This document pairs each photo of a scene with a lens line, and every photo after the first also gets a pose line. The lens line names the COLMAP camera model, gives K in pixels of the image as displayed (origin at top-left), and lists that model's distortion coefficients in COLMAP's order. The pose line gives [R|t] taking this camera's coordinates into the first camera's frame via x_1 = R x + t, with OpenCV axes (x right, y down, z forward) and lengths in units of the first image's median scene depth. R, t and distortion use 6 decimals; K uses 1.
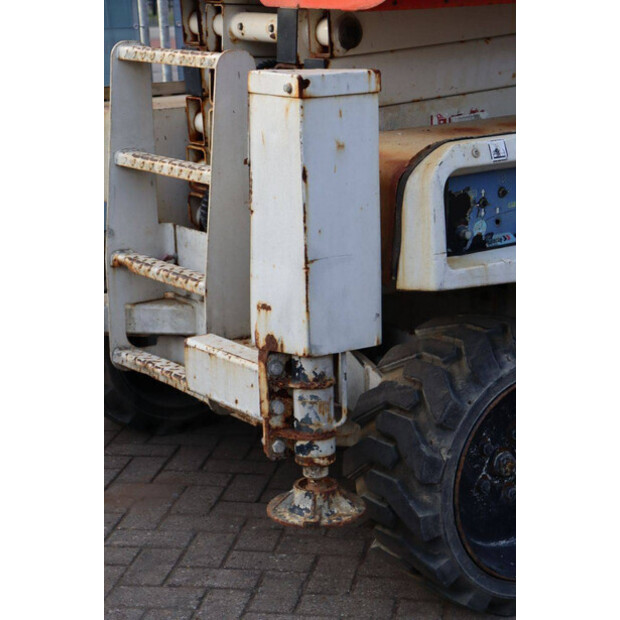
lens RADIAL K [[1381.0, 0, 305.8], [0, 1381.0, 285.7], [0, 0, 1]] dist [0.270606, 0.000000]
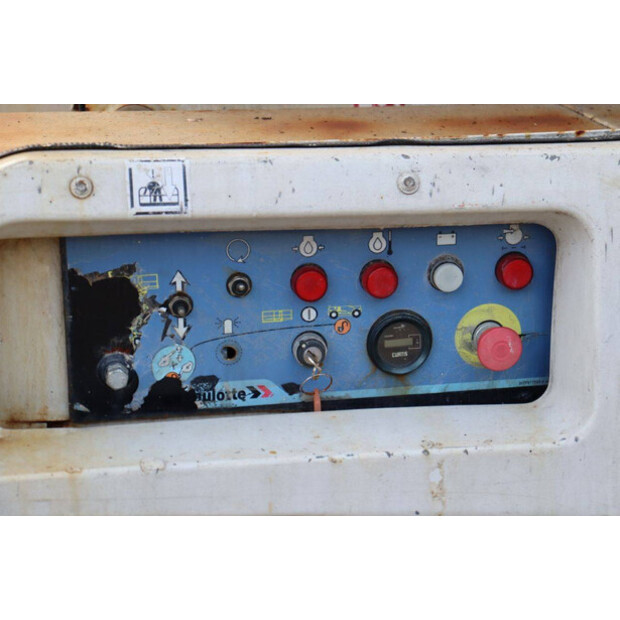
lens RADIAL K [[1381.0, 0, 310.3], [0, 1381.0, 306.2], [0, 0, 1]] dist [0.270606, 0.000000]
pose [[0.910853, 0.142480, -0.387359, 0.323147], [-0.122222, 0.989544, 0.076580, -0.095813], [0.394219, -0.022409, 0.918743, 0.633784]]
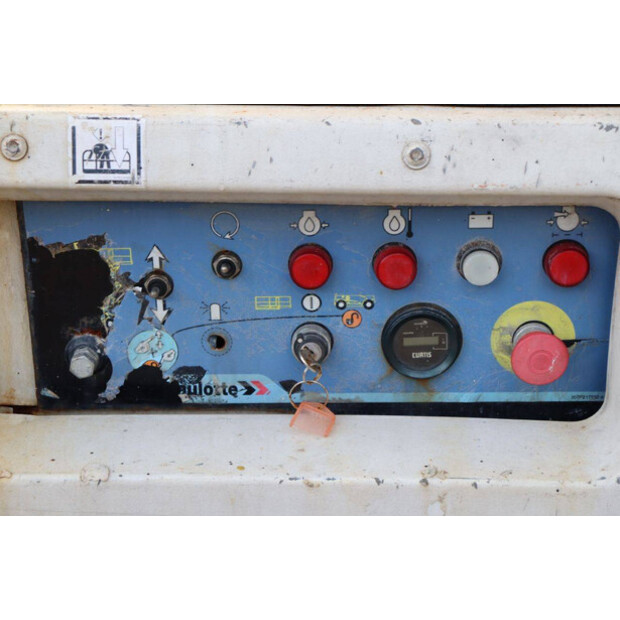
lens RADIAL K [[1340.5, 0, 308.4], [0, 1340.5, 315.2], [0, 0, 1]] dist [0.274733, 0.000000]
pose [[0.809142, 0.226142, -0.542356, 0.347854], [-0.152105, 0.972128, 0.178414, -0.119647], [0.567586, -0.061867, 0.820987, 0.736205]]
